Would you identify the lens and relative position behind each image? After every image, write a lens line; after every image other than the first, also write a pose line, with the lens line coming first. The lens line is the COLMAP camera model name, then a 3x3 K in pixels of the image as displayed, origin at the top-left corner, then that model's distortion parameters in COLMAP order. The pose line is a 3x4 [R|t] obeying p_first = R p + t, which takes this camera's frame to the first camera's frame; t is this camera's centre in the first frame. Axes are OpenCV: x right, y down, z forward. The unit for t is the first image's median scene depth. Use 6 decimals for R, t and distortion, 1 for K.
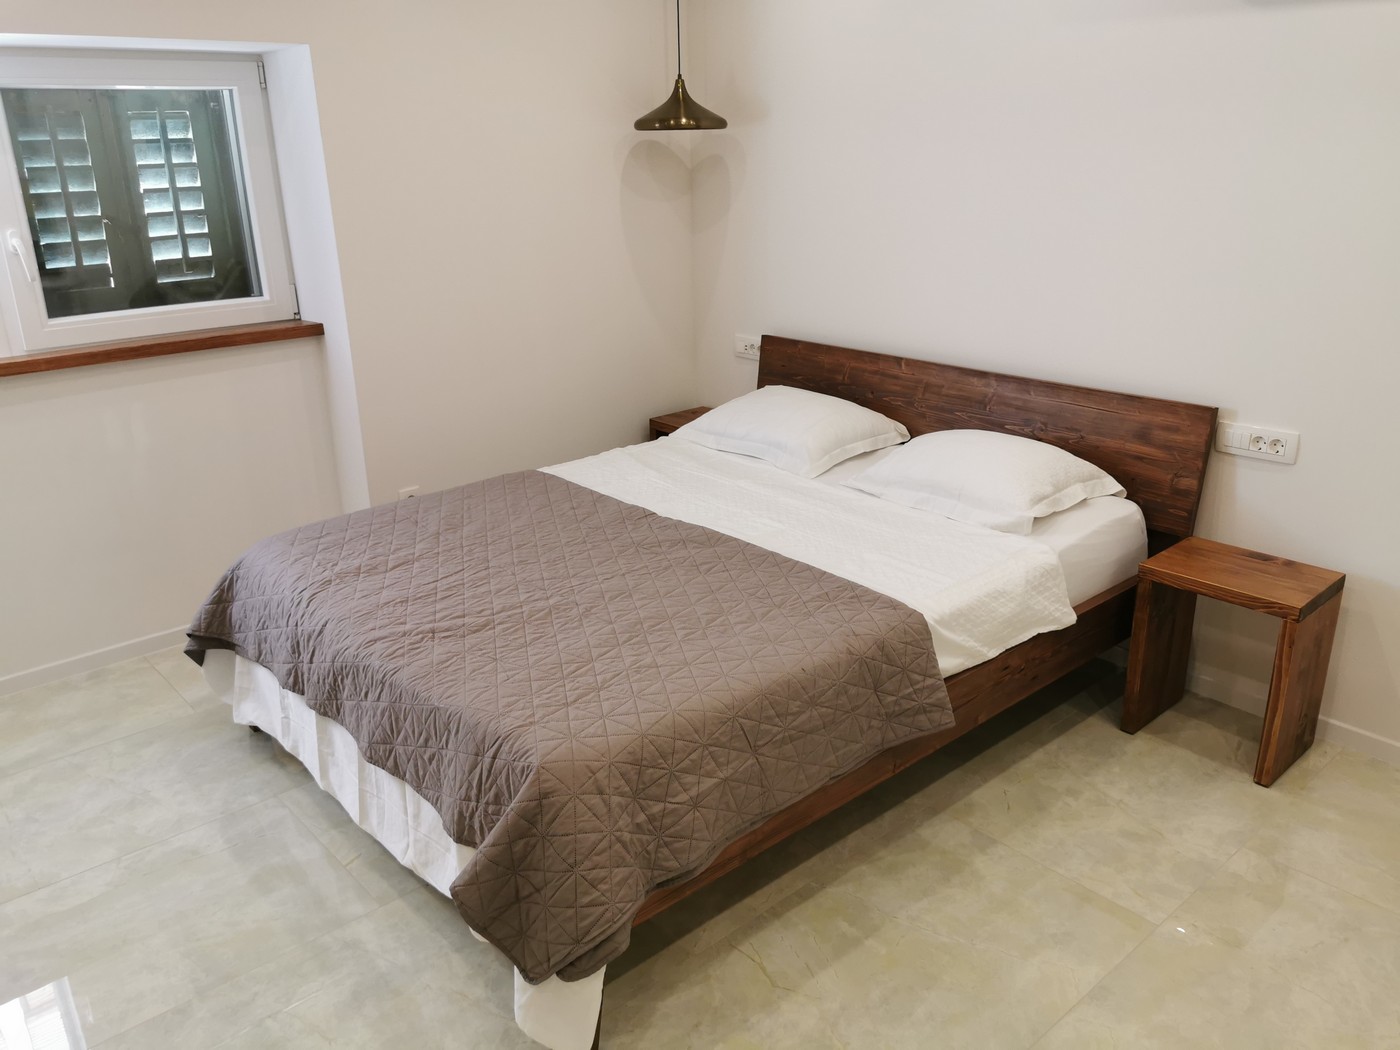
lens RADIAL K [[1107.7, 0, 698.7], [0, 1107.7, 527.7], [0, 0, 1]] dist [0.047093, -0.003186]
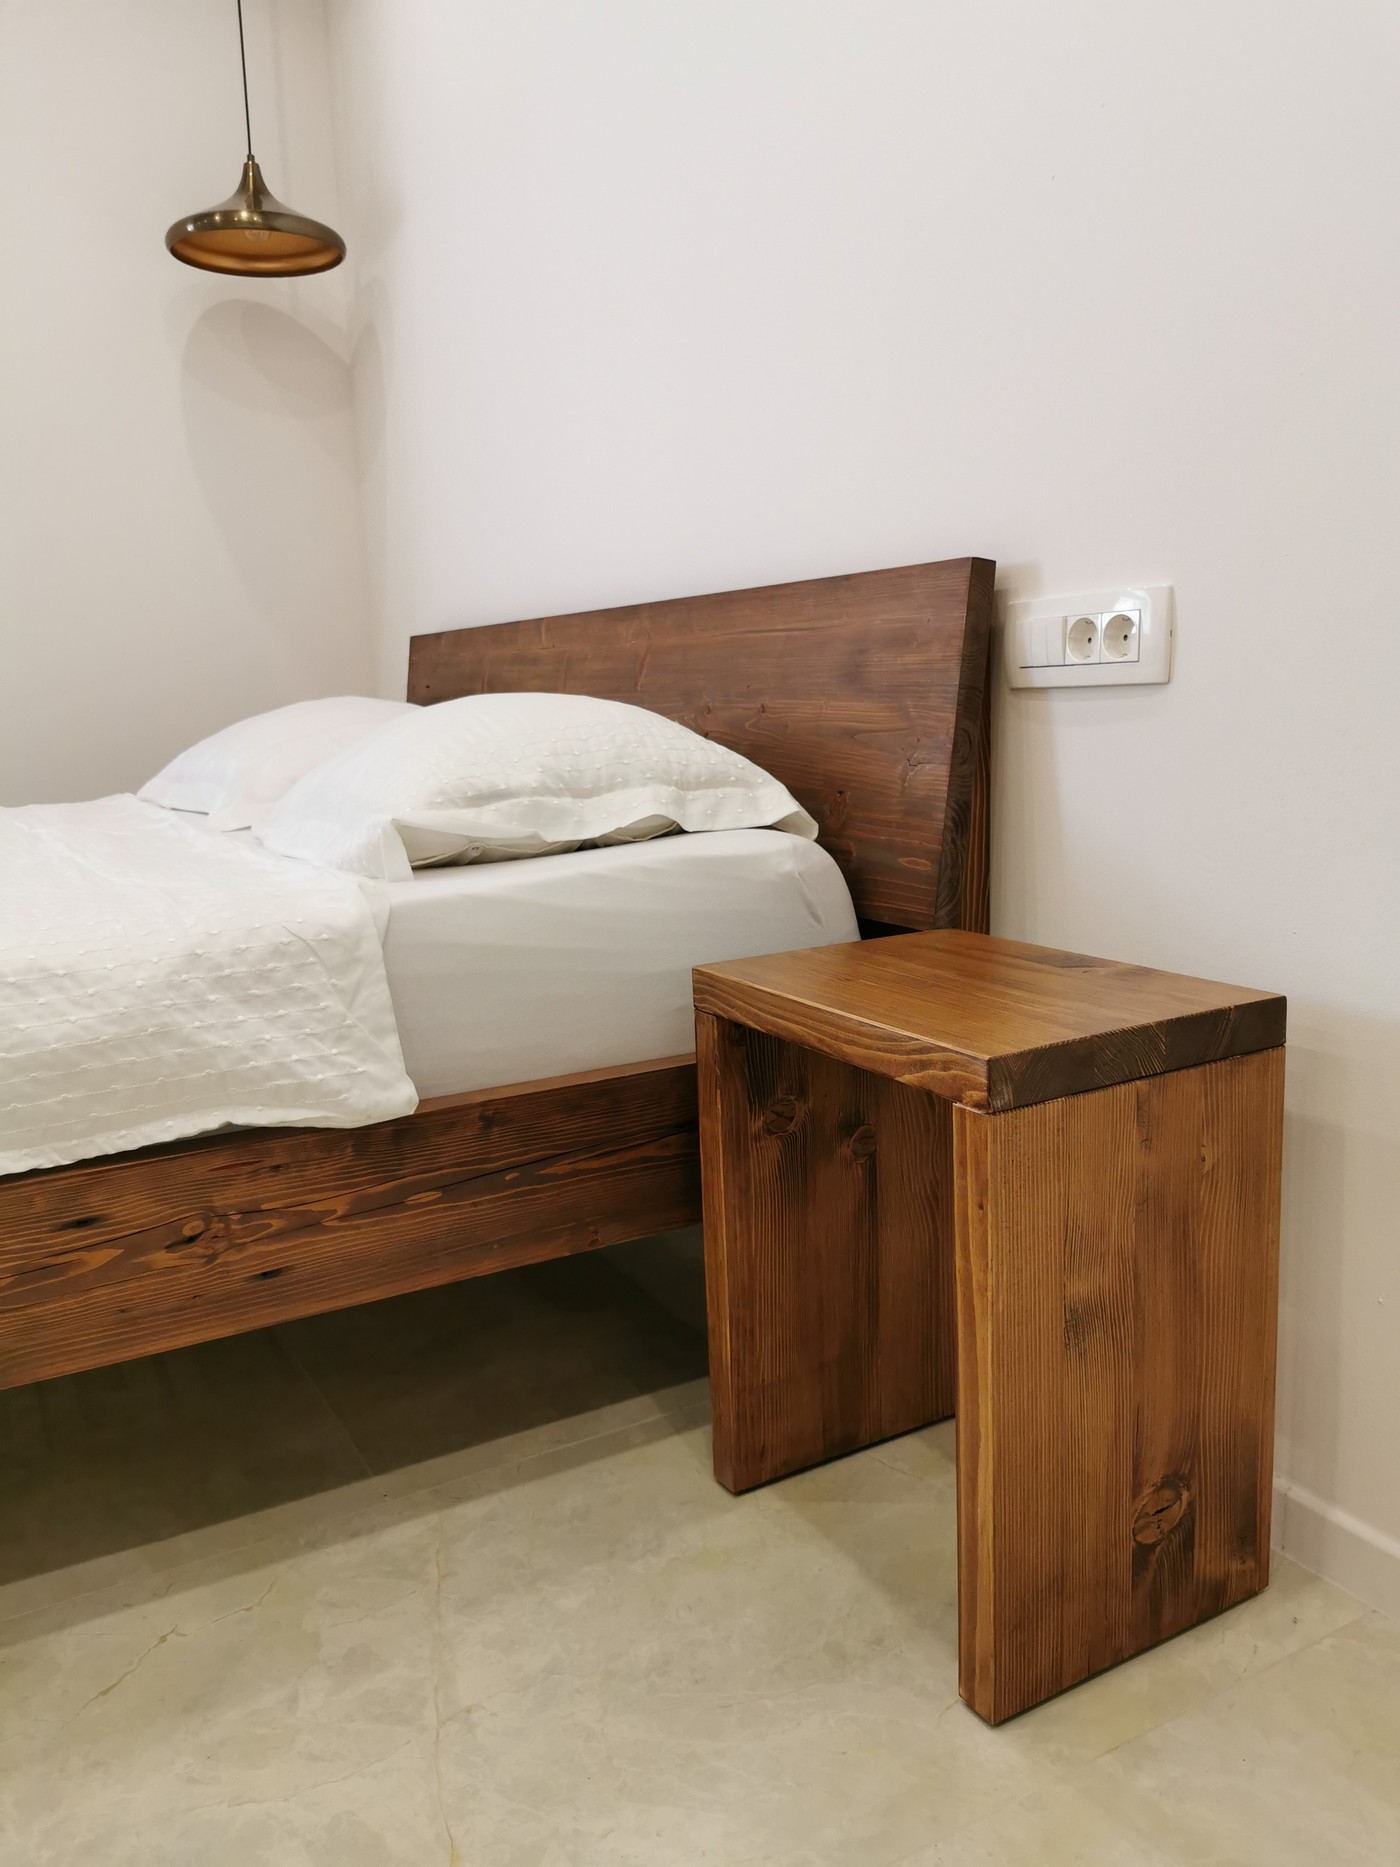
lens RADIAL K [[1477.2, 0, 701.9], [0, 1477.2, 927.3], [0, 0, 1]] dist [0.047093, -0.003186]
pose [[0.975891, 0.020856, -0.217260, 0.468980], [-0.057466, 0.984854, -0.163588, 0.089273], [0.210557, 0.172129, 0.962308, 0.533070]]
